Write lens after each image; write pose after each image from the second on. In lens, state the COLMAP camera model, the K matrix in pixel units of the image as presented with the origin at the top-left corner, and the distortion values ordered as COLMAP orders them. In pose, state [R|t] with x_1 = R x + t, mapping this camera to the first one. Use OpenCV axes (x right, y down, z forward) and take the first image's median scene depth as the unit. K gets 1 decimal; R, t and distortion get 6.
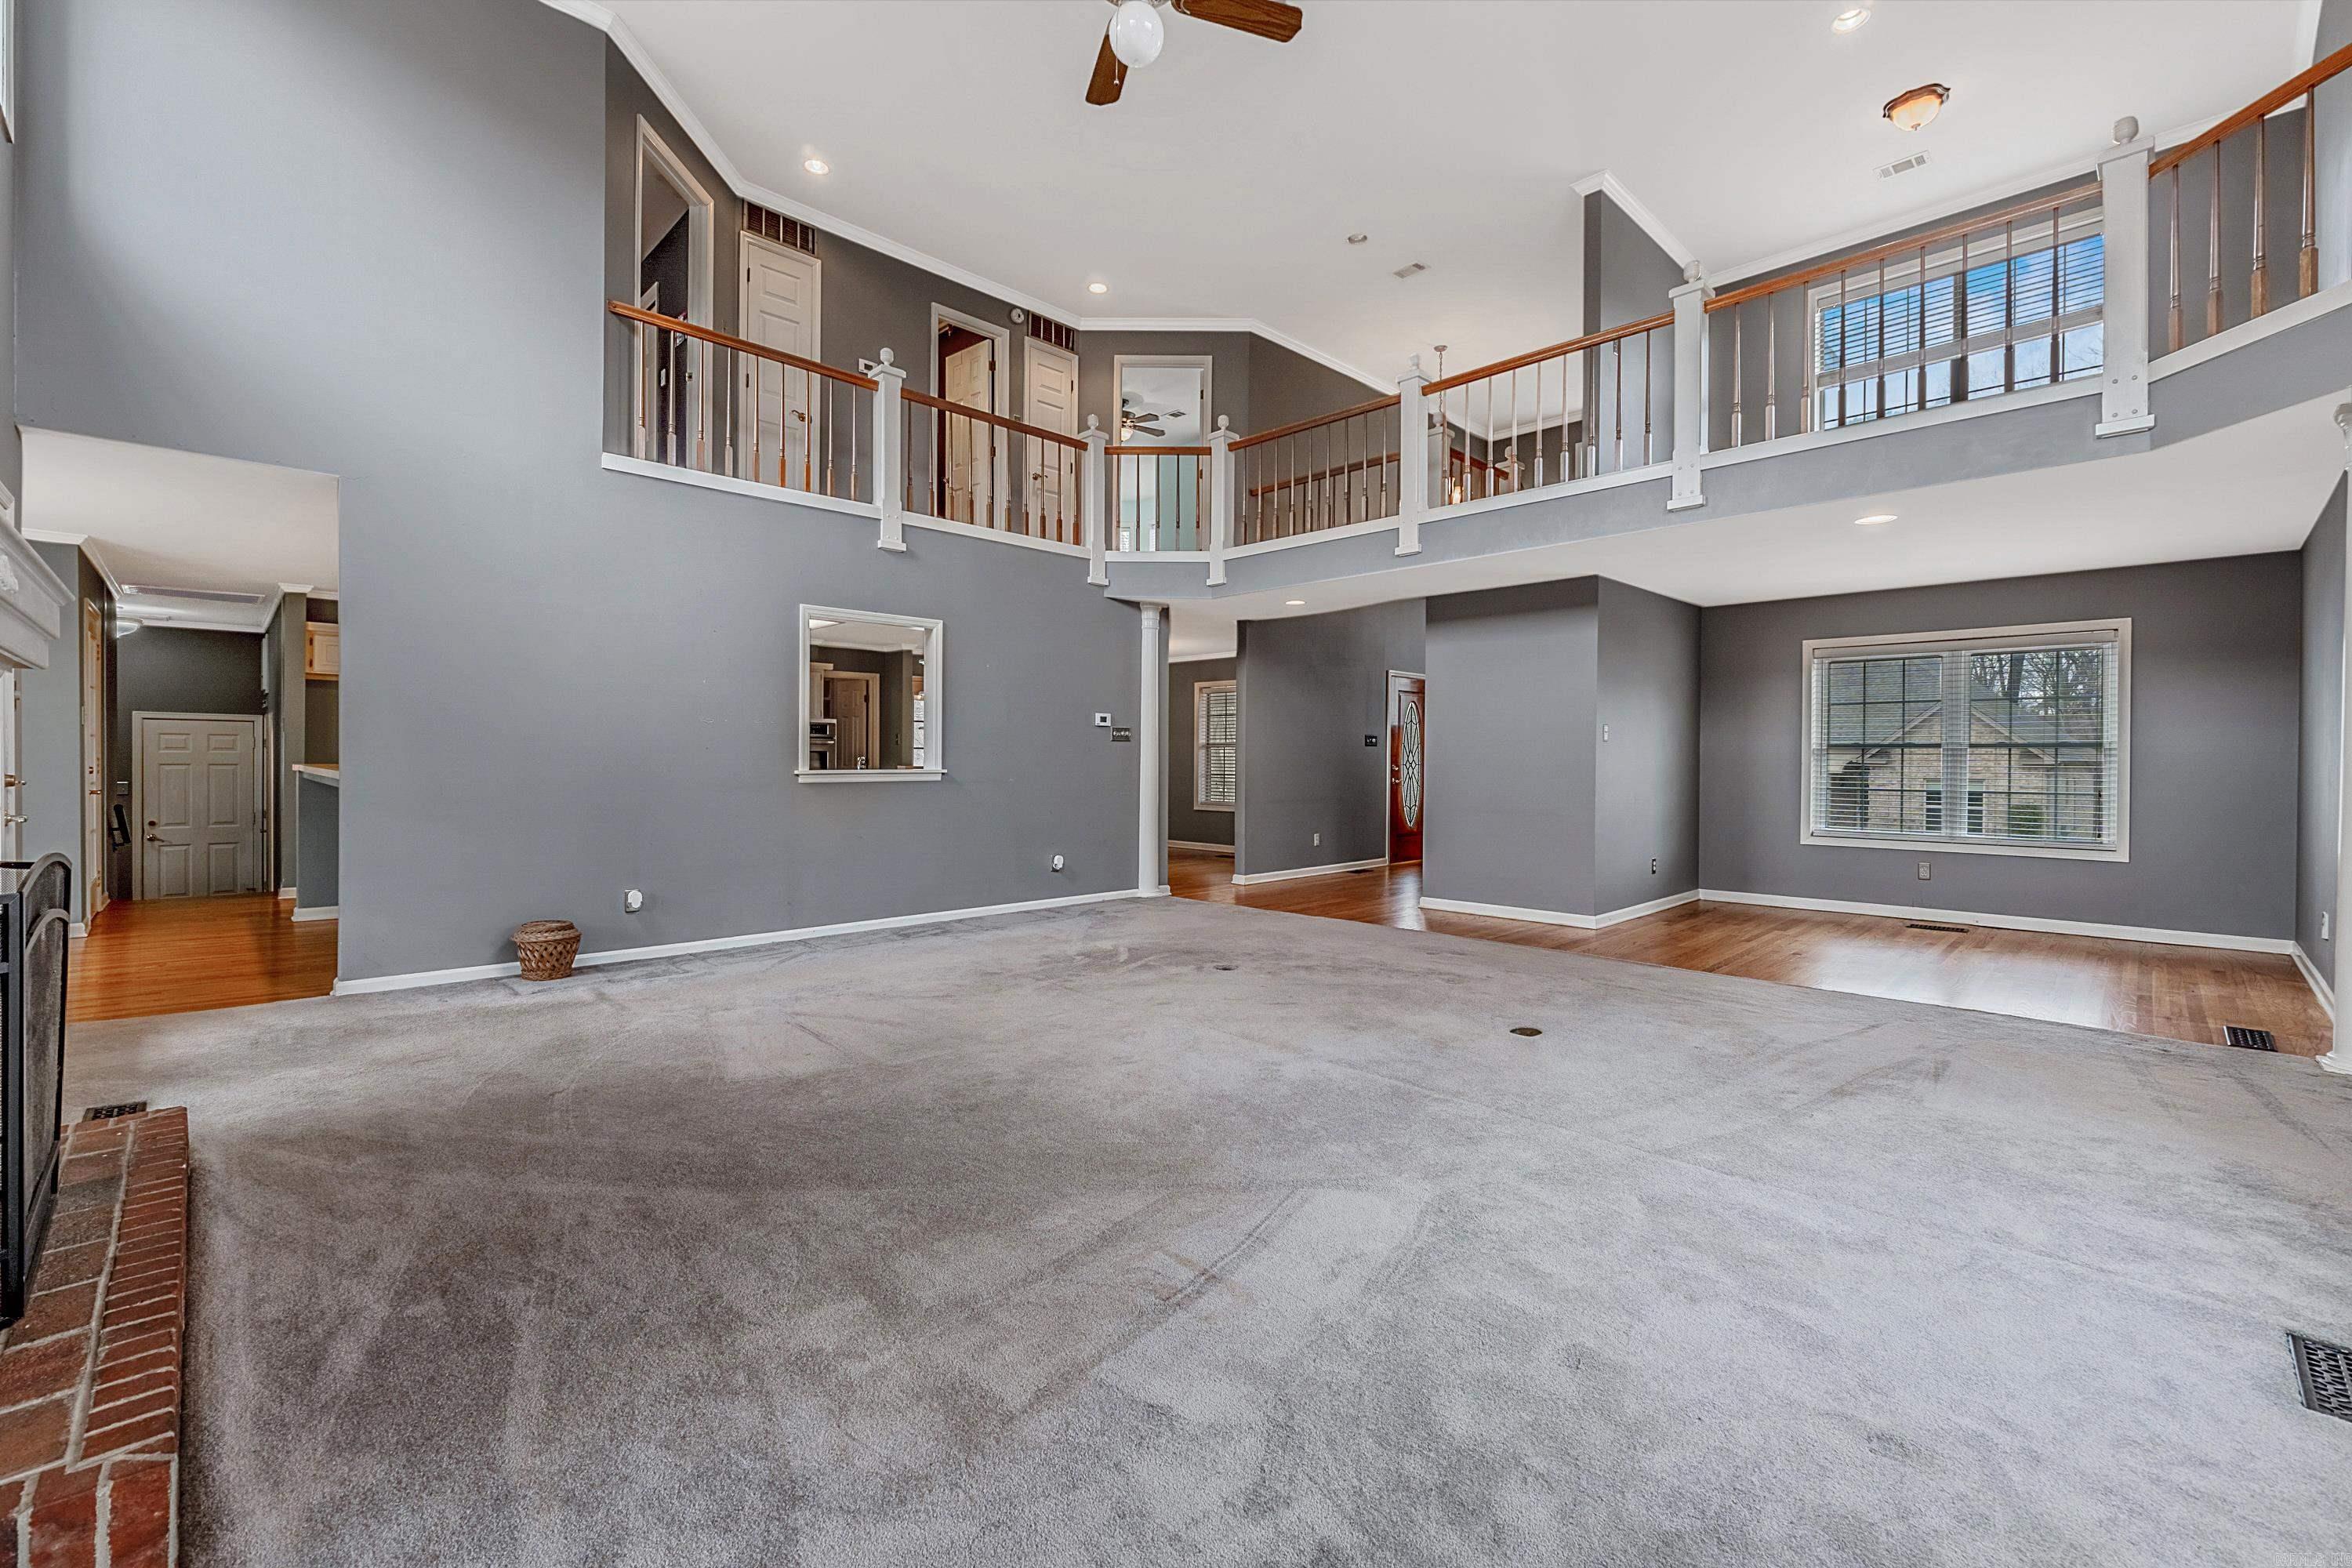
lens RADIAL K [[992.3, 0, 1178.7], [0, 992.3, 774.4], [0, 0, 1]] dist [-0.008198, -0.000366]
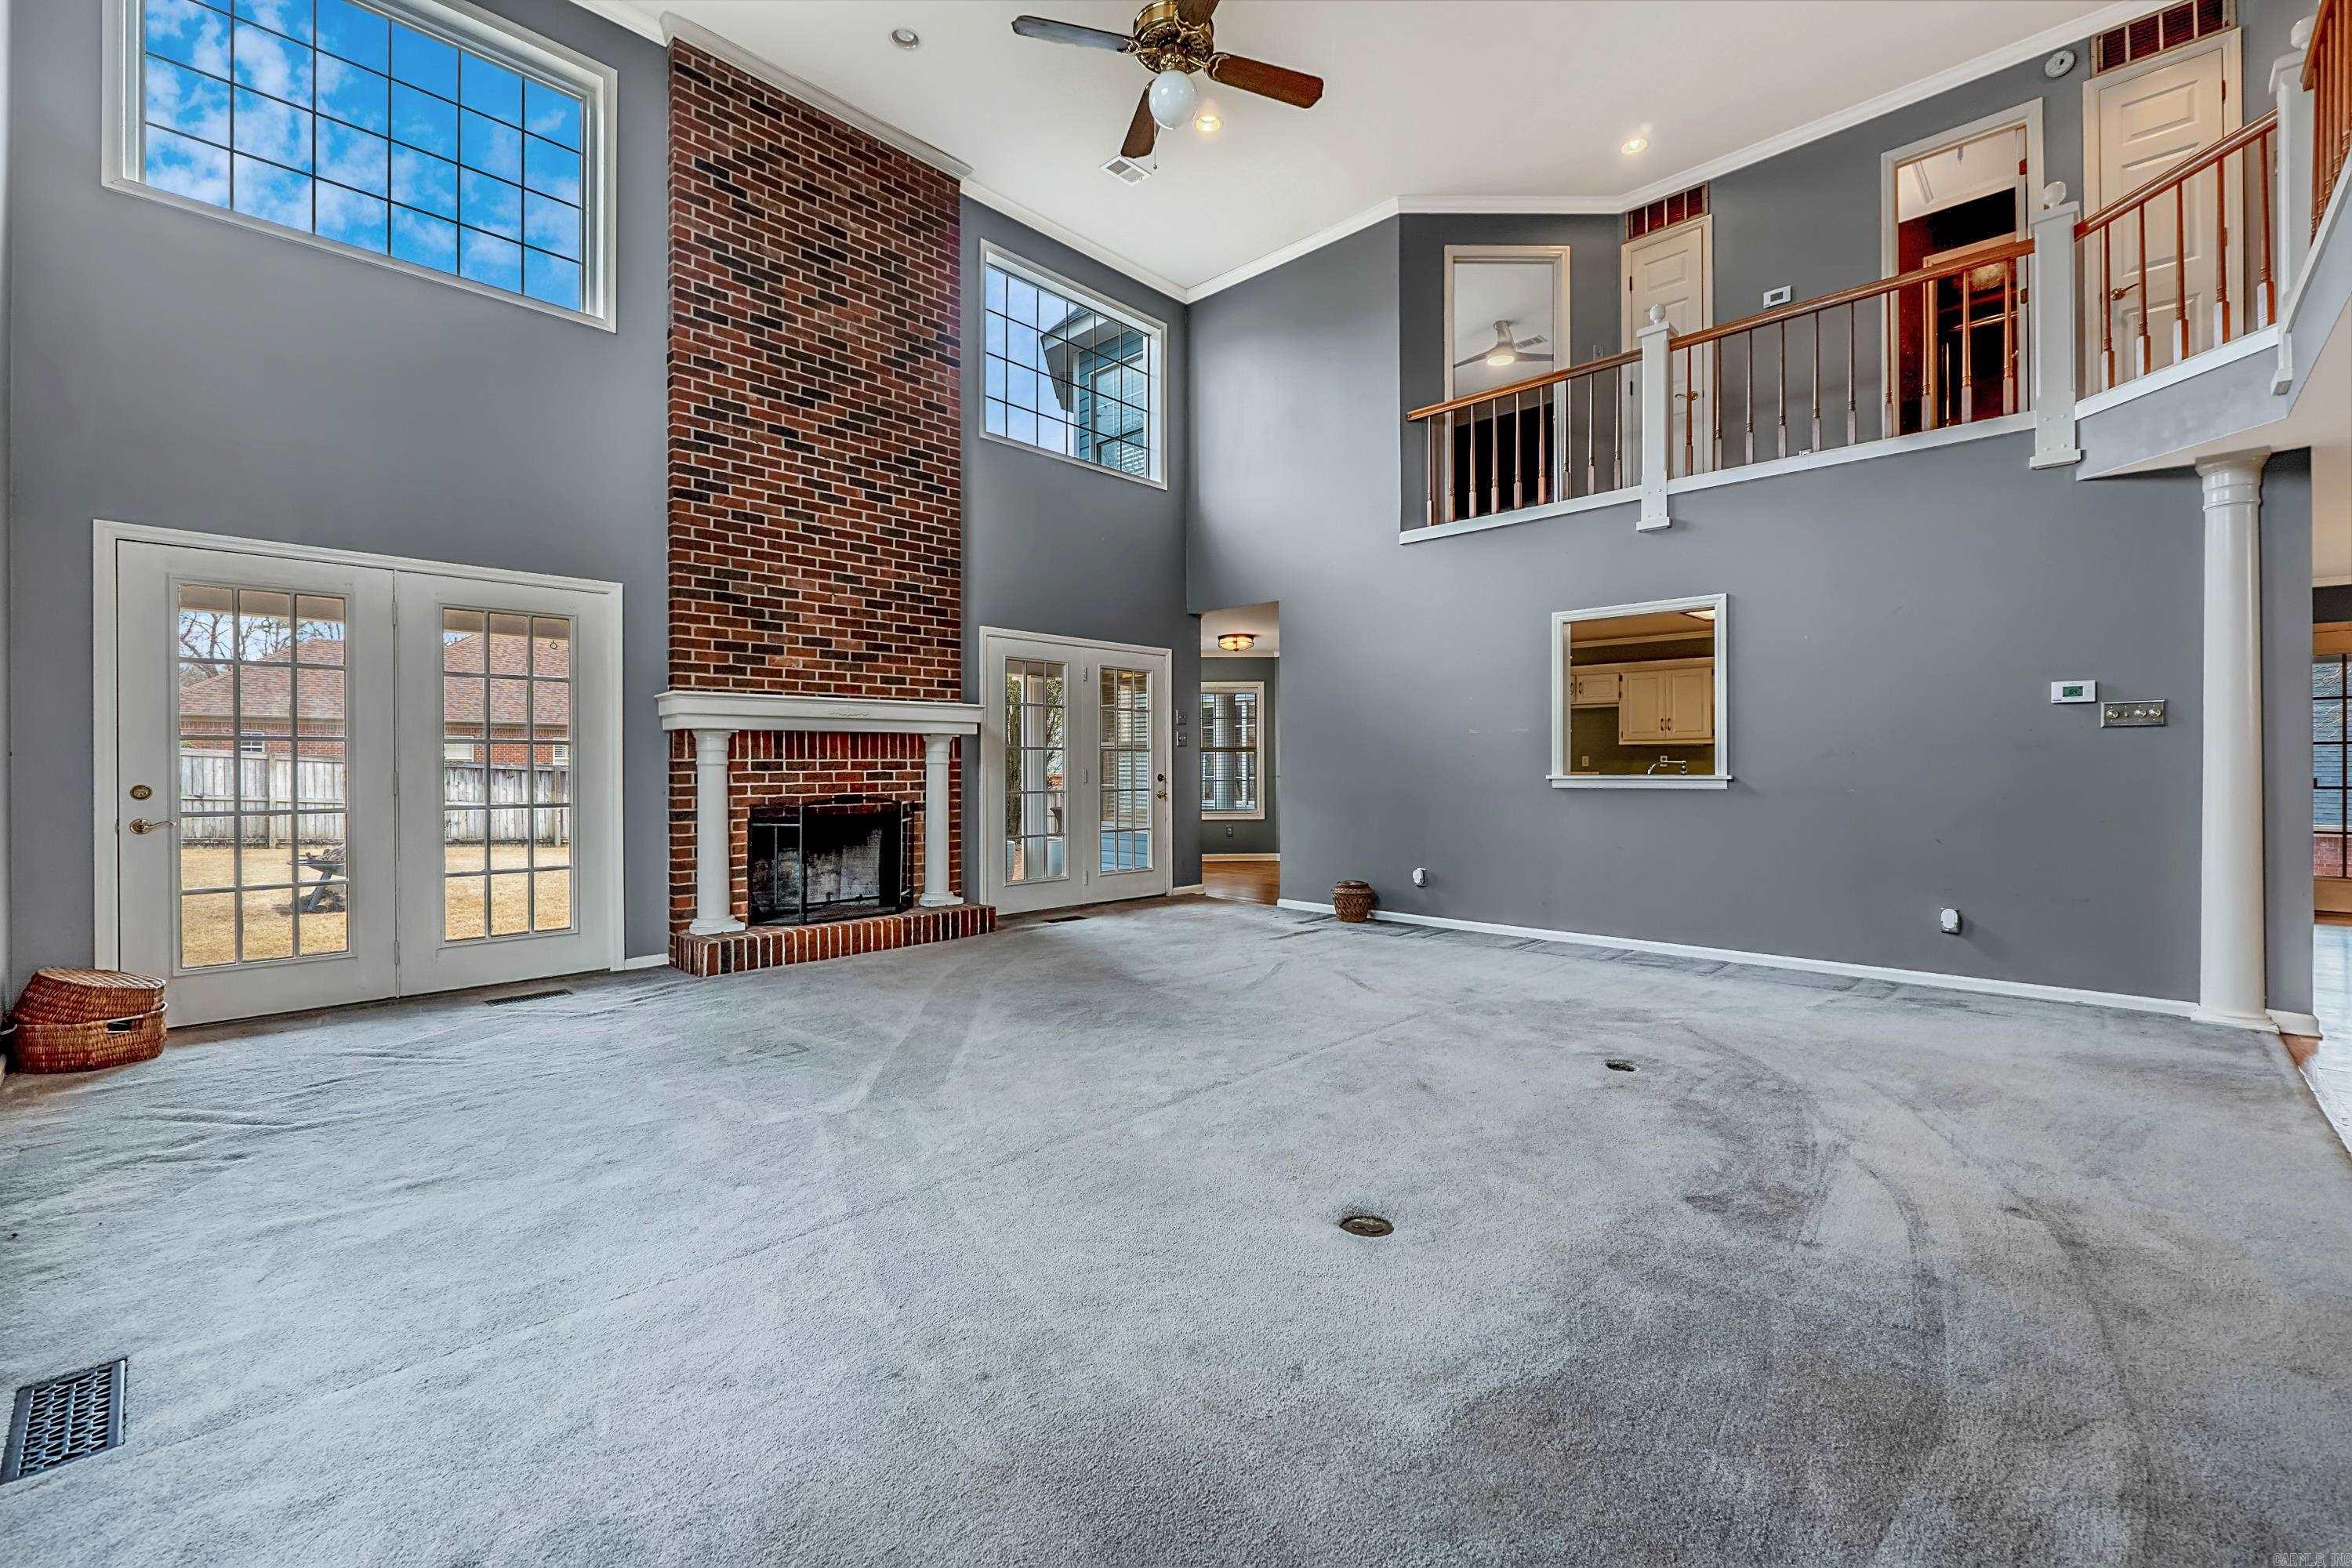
lens RADIAL K [[992.3, 0, 1178.5], [0, 992.3, 768.4], [0, 0, 1]] dist [-0.008198, -0.000366]
pose [[0.015729, -0.003810, -0.999869, 0.559783], [-0.009104, 0.999951, -0.003954, -0.003365], [0.999835, 0.009165, 0.015693, 0.525524]]
